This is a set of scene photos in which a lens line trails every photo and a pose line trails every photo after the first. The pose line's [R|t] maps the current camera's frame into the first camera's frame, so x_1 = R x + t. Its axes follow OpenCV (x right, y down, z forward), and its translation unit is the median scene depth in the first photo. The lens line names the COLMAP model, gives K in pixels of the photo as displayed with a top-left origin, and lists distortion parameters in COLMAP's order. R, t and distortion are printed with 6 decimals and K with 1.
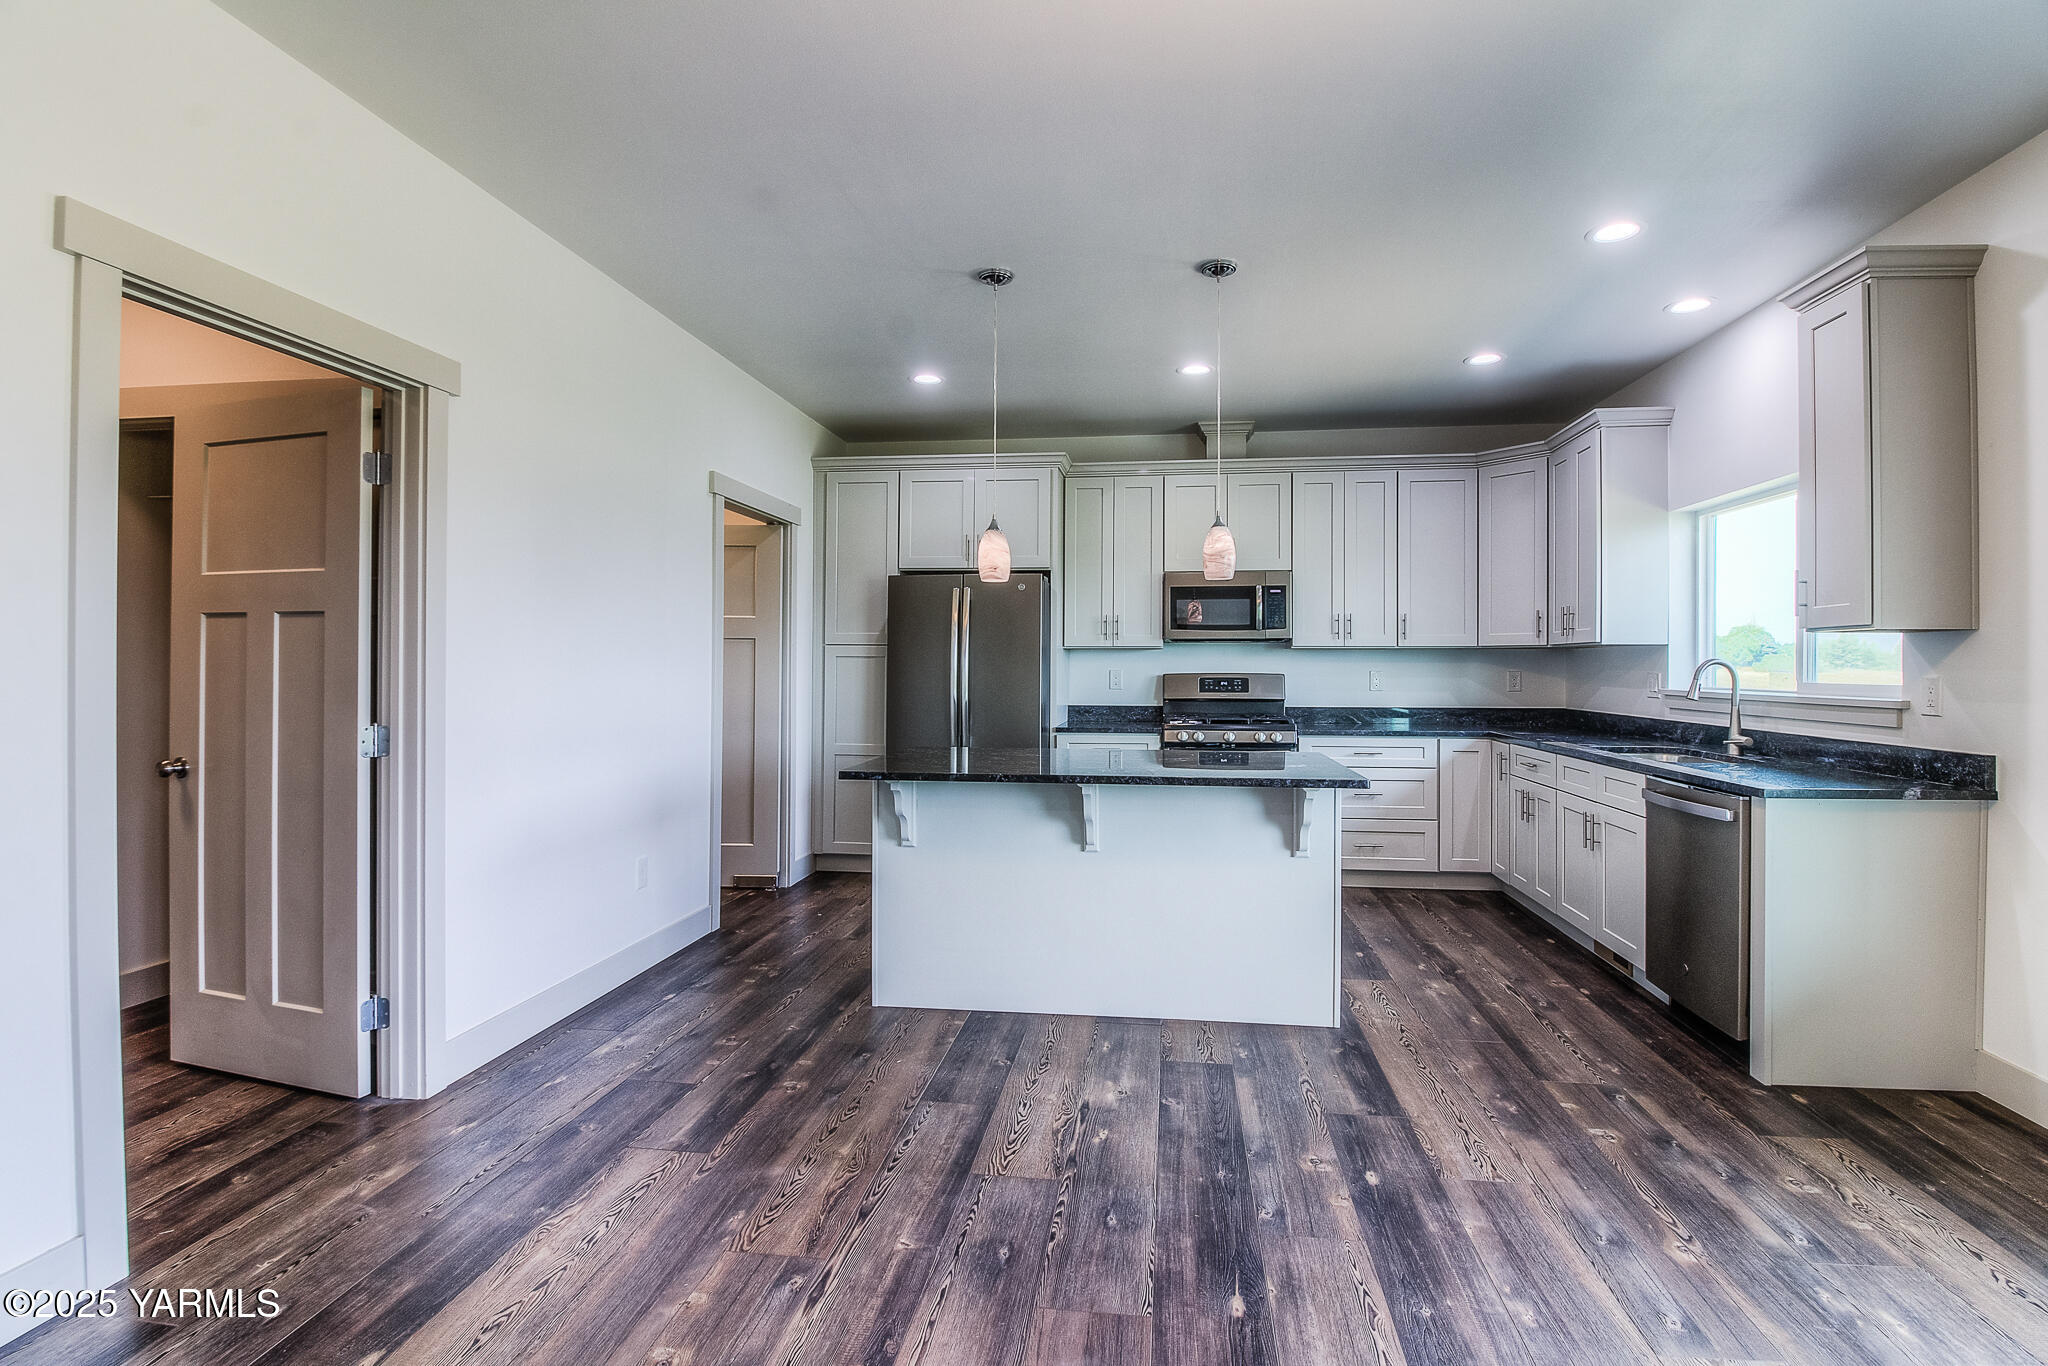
lens RADIAL K [[909.2, 0, 1064.2], [0, 909.2, 660.8], [0, 0, 1]] dist [-0.001629, -0.000256]
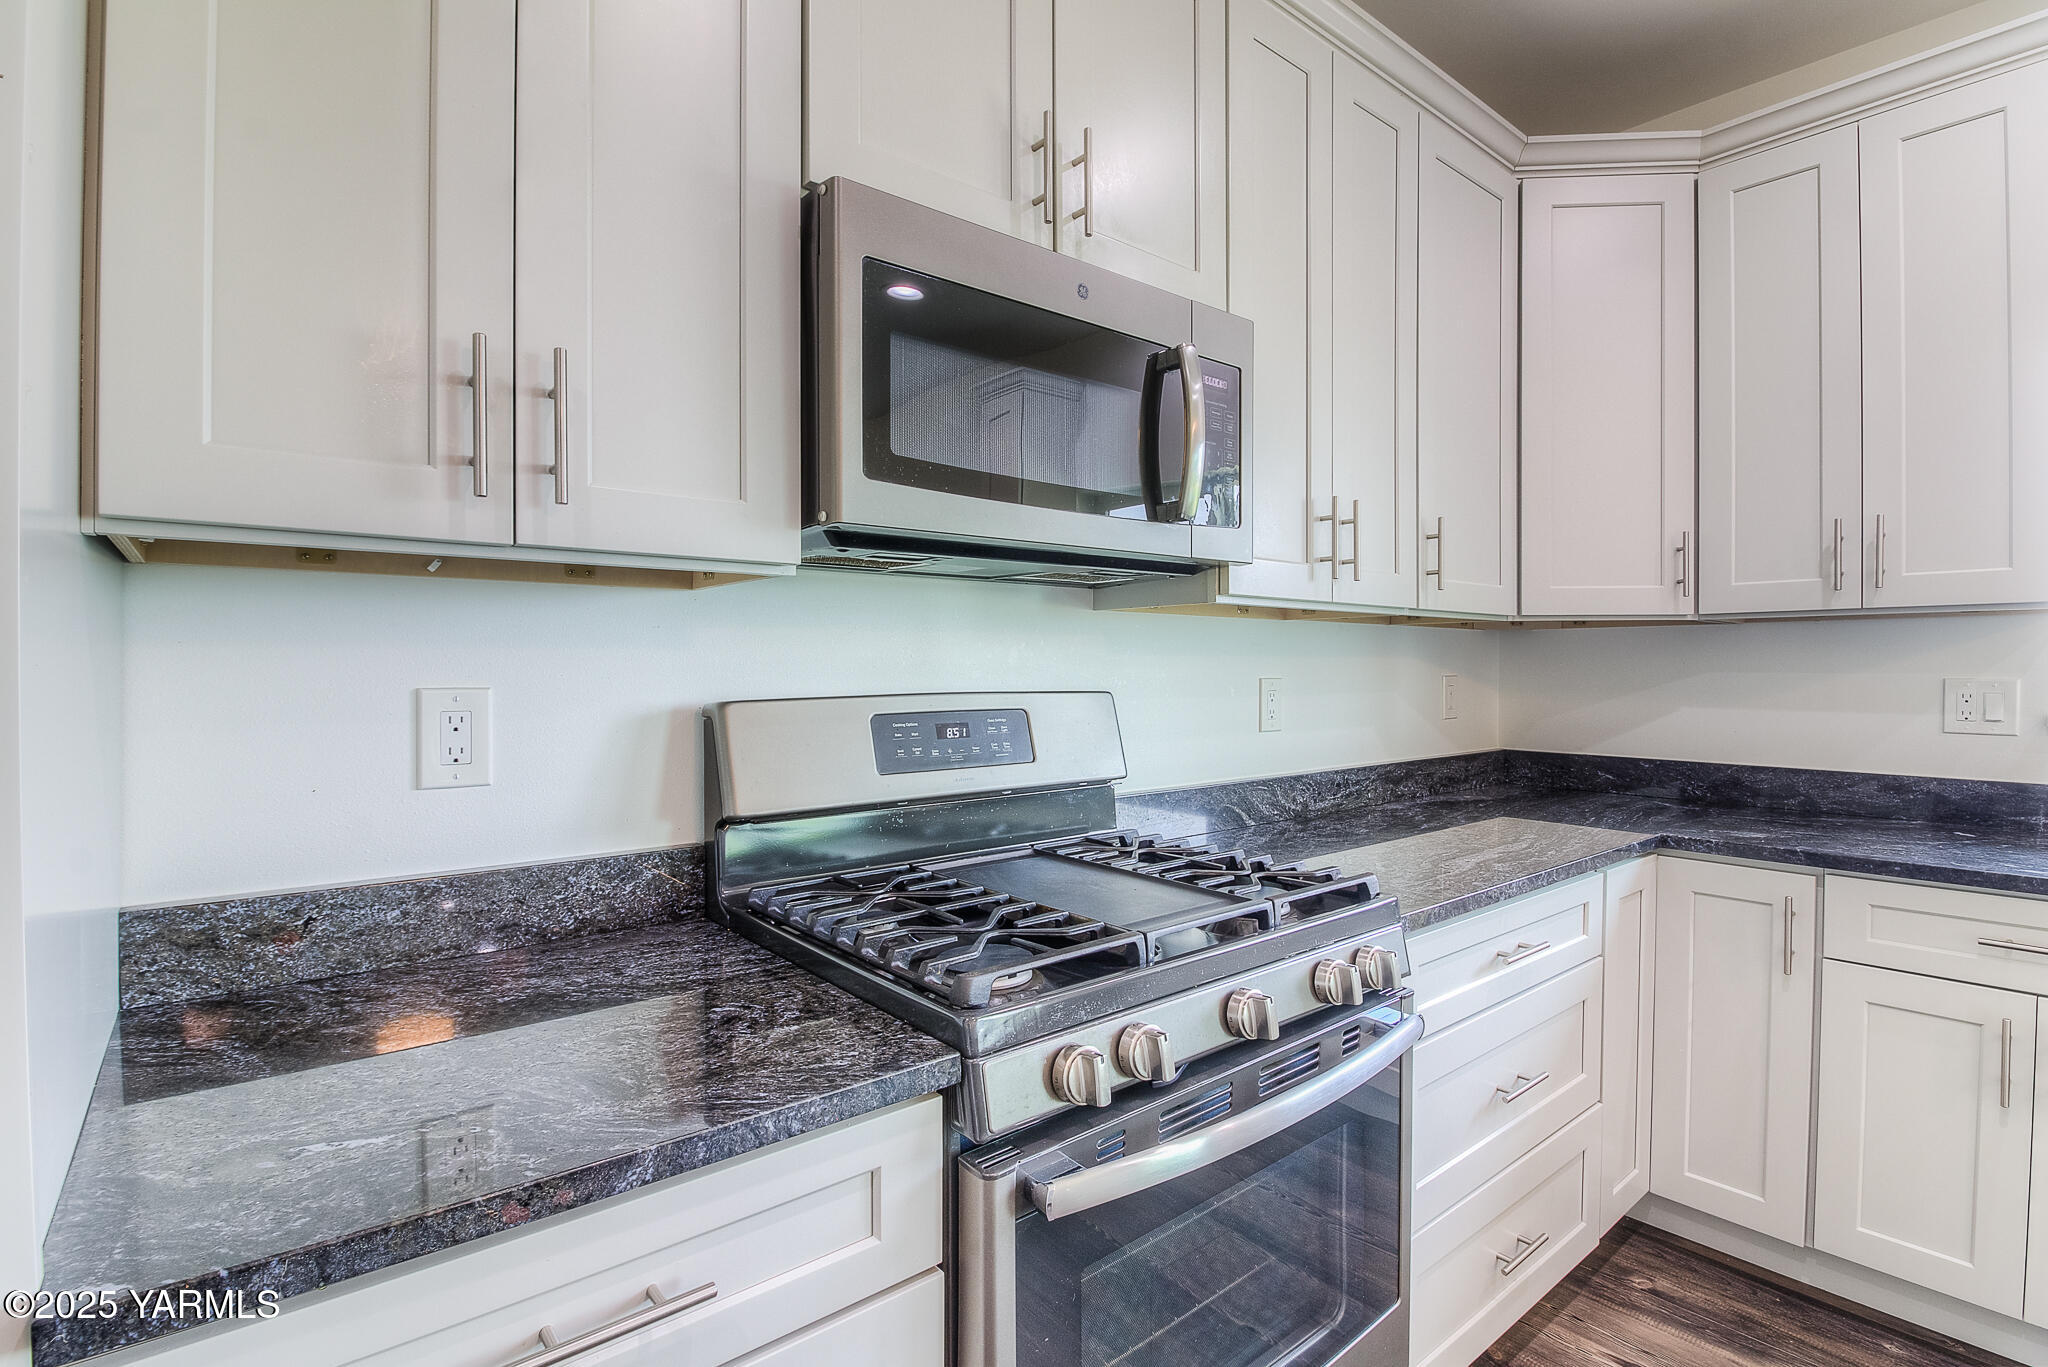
lens RADIAL K [[963.6, 0, 1030.3], [0, 963.6, 676.0], [0, 0, 1]] dist [-0.011163, -0.000858]
pose [[0.692243, -0.008094, 0.721619, -0.006838], [-0.002659, 0.999902, 0.013767, 0.005659], [-0.721659, -0.011449, 0.692154, 0.903360]]
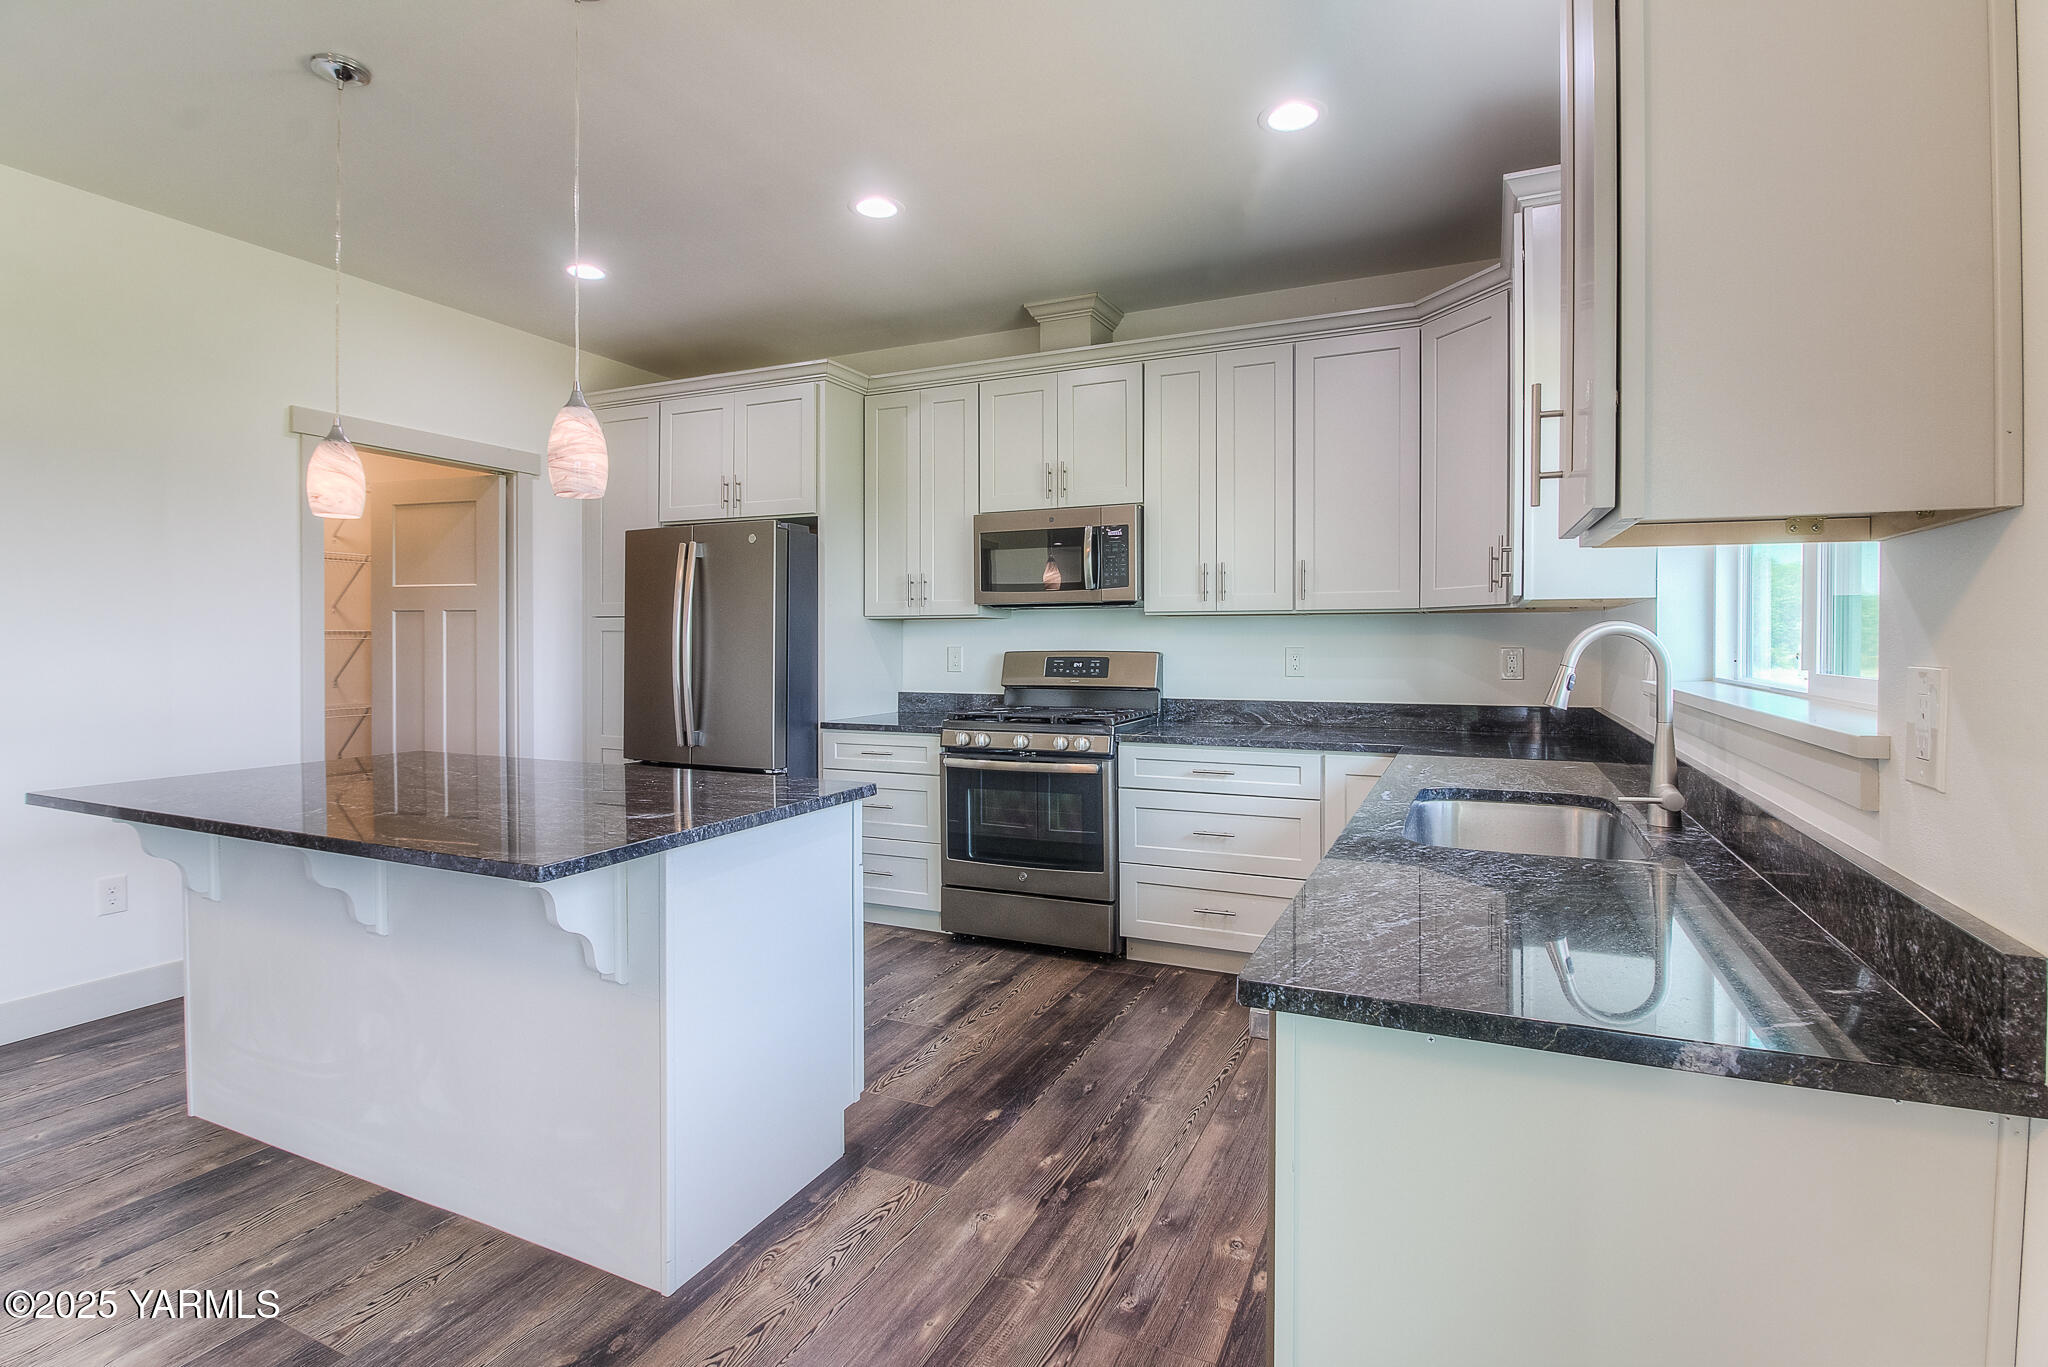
lens RADIAL K [[919.7, 0, 1049.0], [0, 919.7, 653.1], [0, 0, 1]] dist [-0.017174, -0.000274]
pose [[0.958185, 0.001033, -0.286148, 0.412564], [0.004189, 0.999836, 0.017640, 0.002644], [0.286119, -0.018101, 0.958023, 0.329597]]
